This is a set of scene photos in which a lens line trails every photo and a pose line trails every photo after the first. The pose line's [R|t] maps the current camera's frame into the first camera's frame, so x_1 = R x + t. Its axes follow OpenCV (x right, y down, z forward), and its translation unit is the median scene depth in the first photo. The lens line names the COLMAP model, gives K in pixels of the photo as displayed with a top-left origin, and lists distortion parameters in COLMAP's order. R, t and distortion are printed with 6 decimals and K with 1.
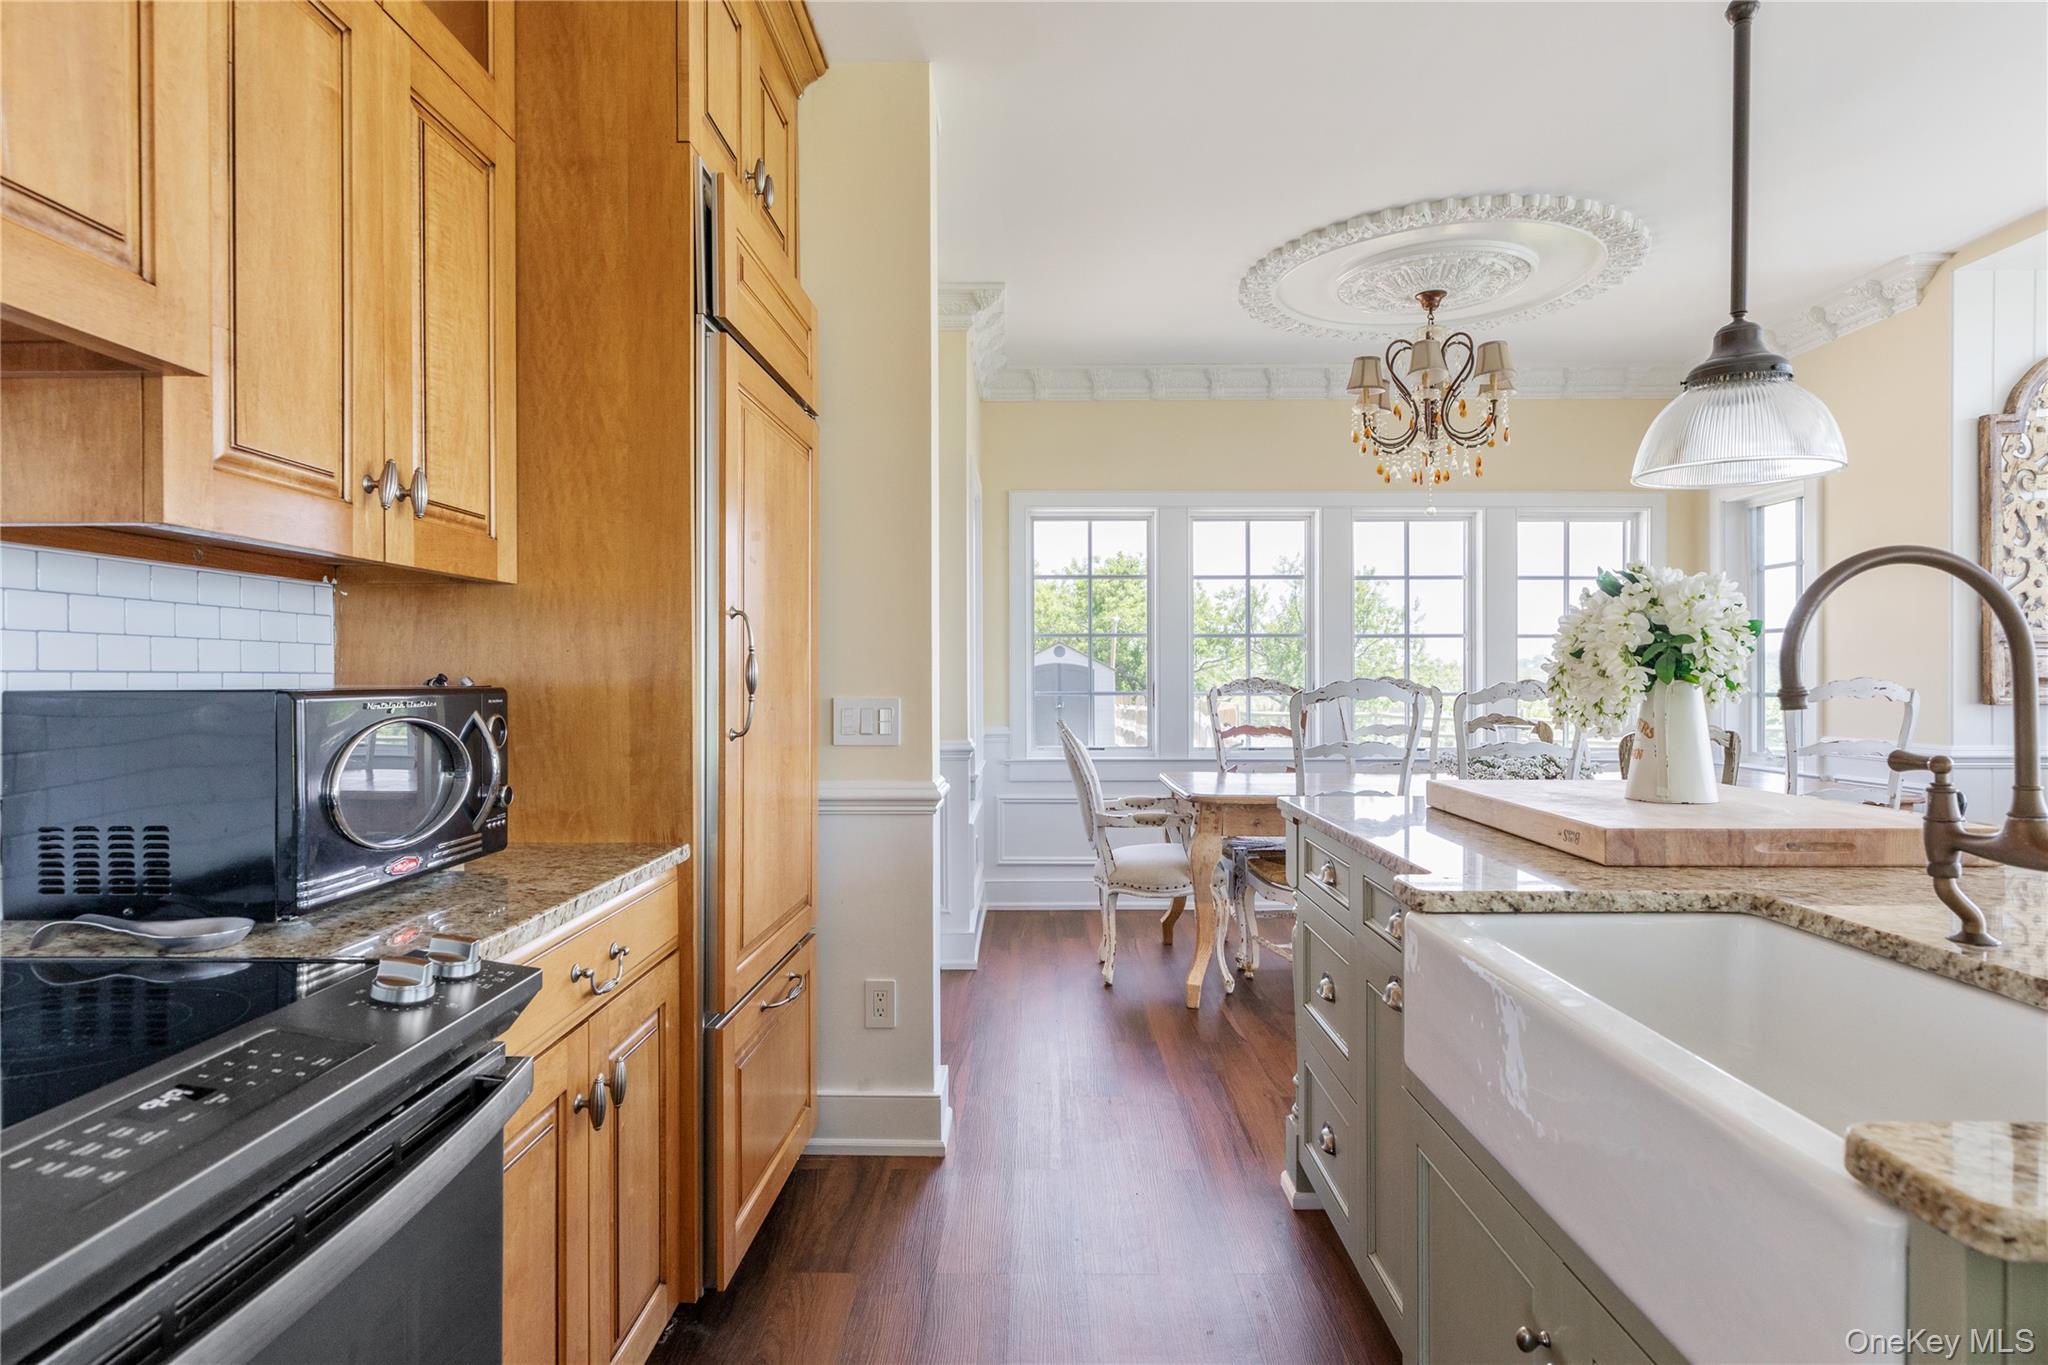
lens RADIAL K [[1067.6, 0, 1024.0], [0, 1067.6, 682.5], [0, 0, 1]] dist [-0.004416, 0.000426]
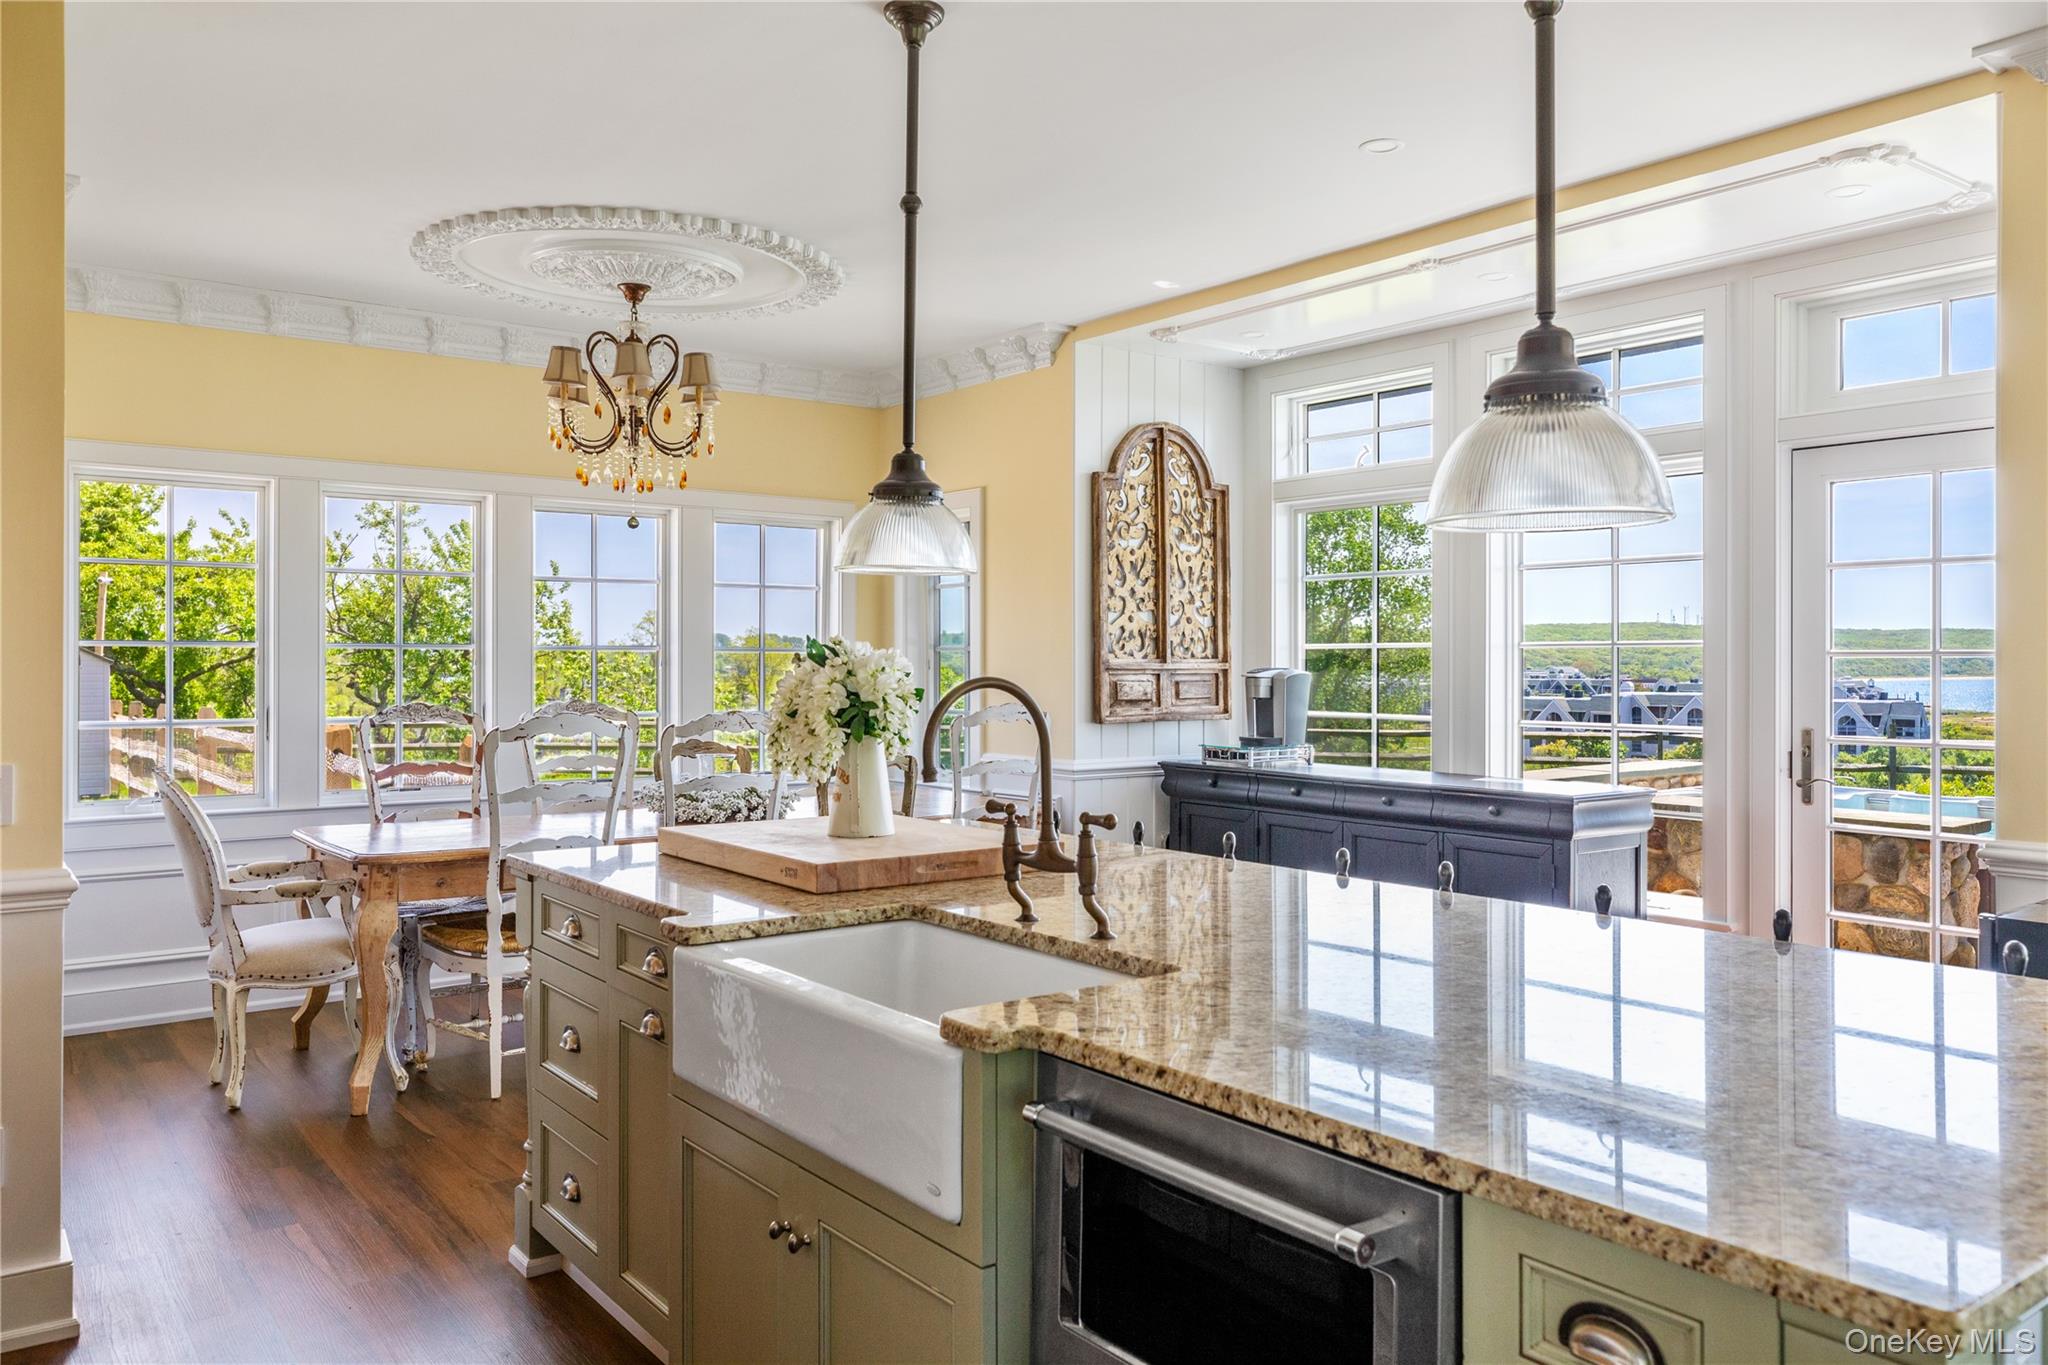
lens RADIAL K [[1480.7, 0, 1026.5], [0, 1480.7, 649.6], [0, 0, 1]] dist [0.000534, -0.000087]
pose [[0.791003, 0.007482, 0.611767, -0.277561], [0.000754, 0.999913, -0.013204, -0.078401], [-0.611812, 0.010906, 0.790928, -0.451174]]
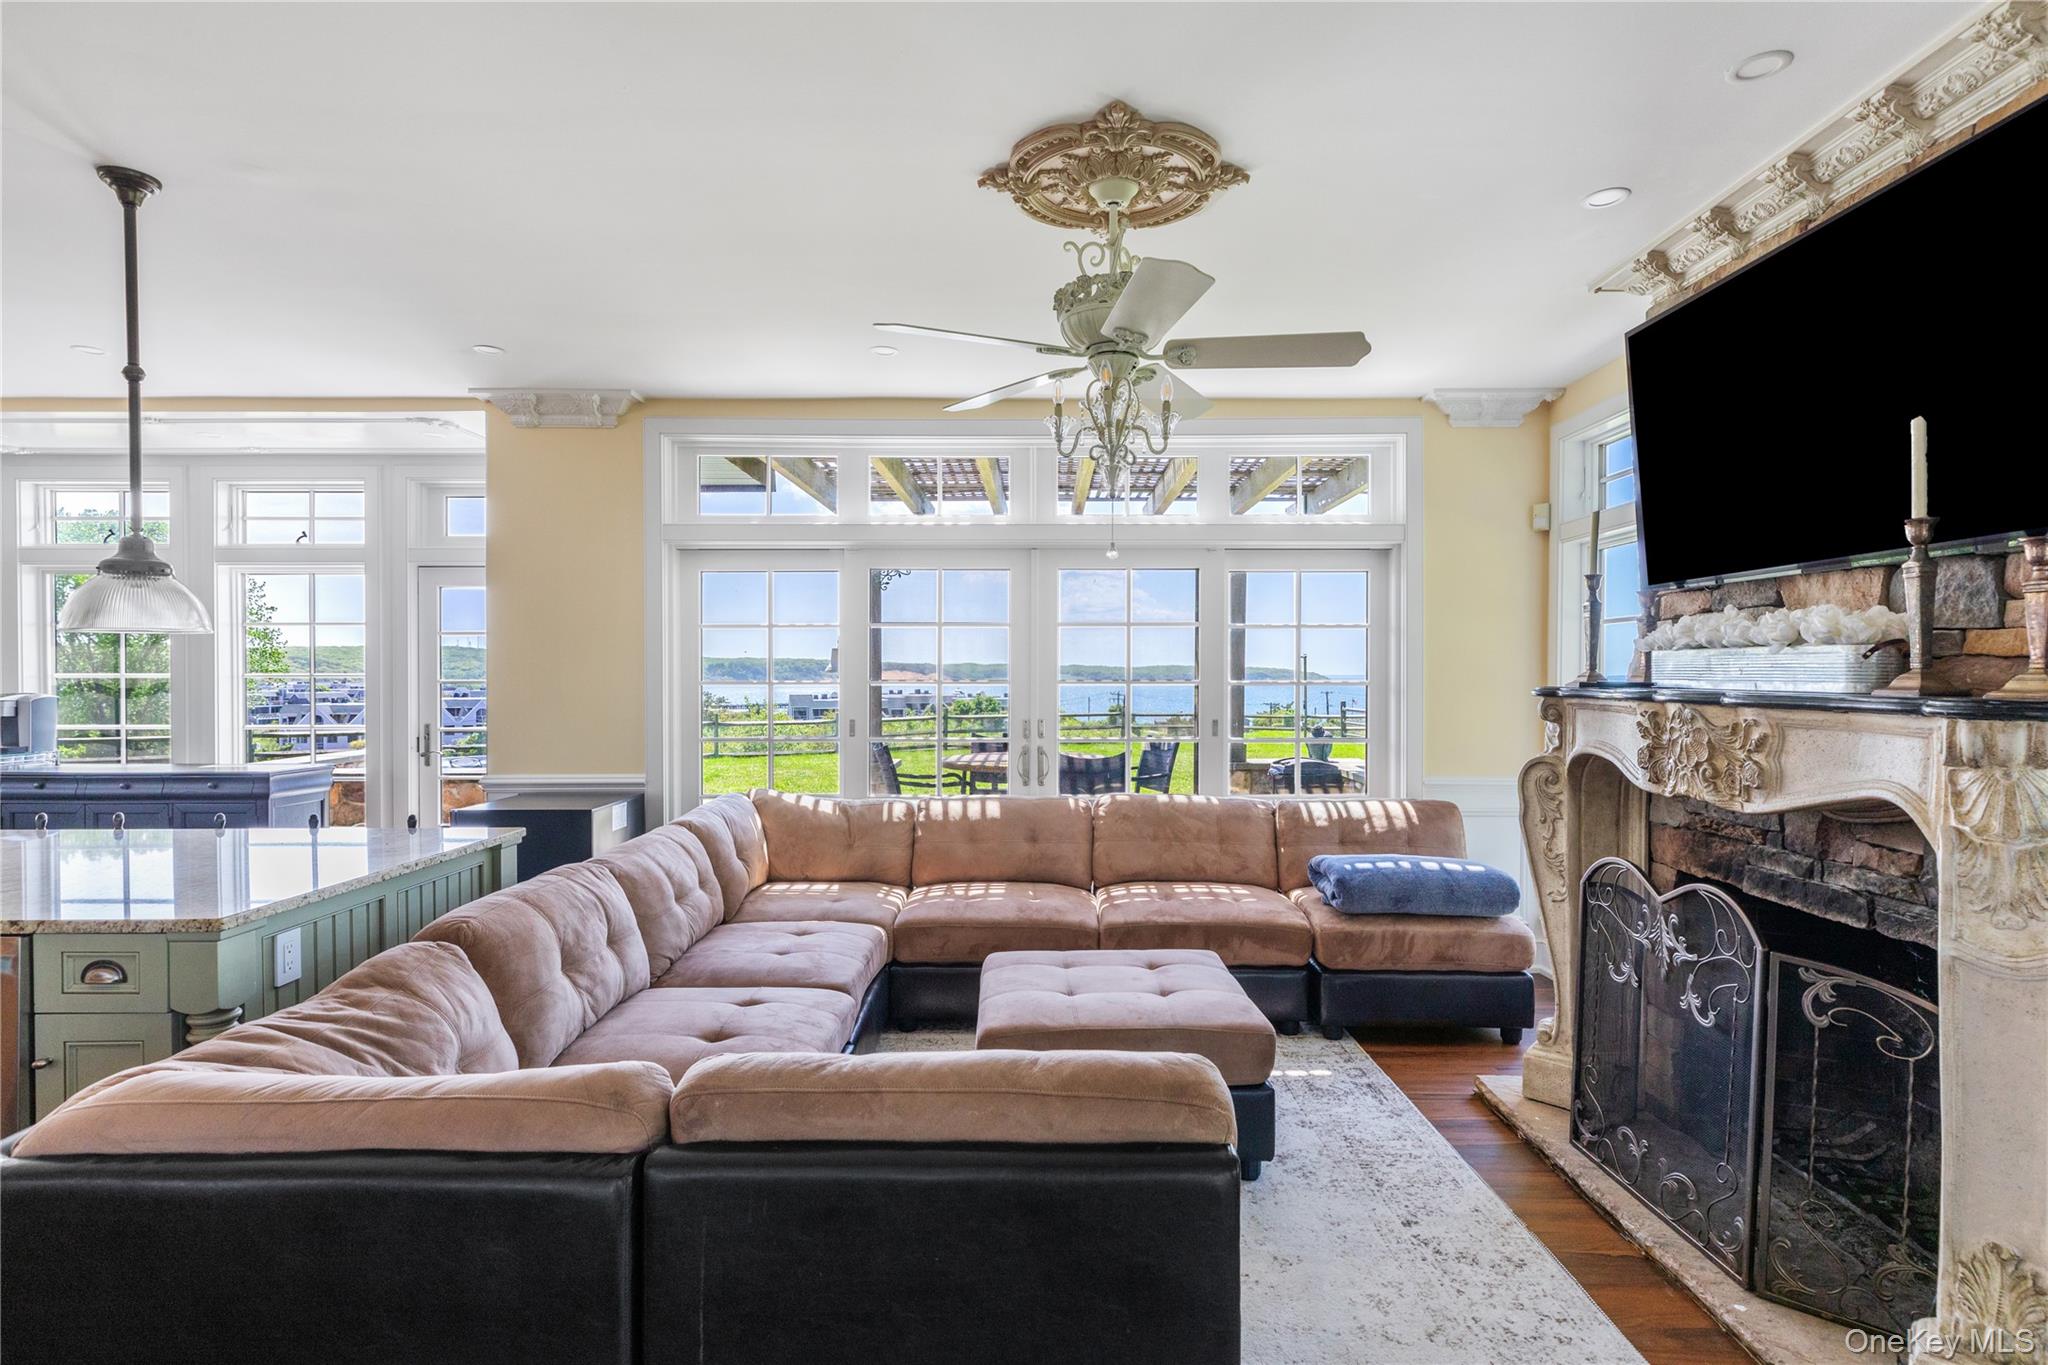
lens RADIAL K [[1024.8, 0, 1034.0], [0, 1024.8, 686.2], [0, 0, 1]] dist [0.004455, 0.001159]
pose [[-0.001754, -0.010494, 0.999943, -0.823729], [0.007387, 0.999918, 0.010506, -0.111303], [-0.999971, 0.007405, -0.001676, -1.126555]]
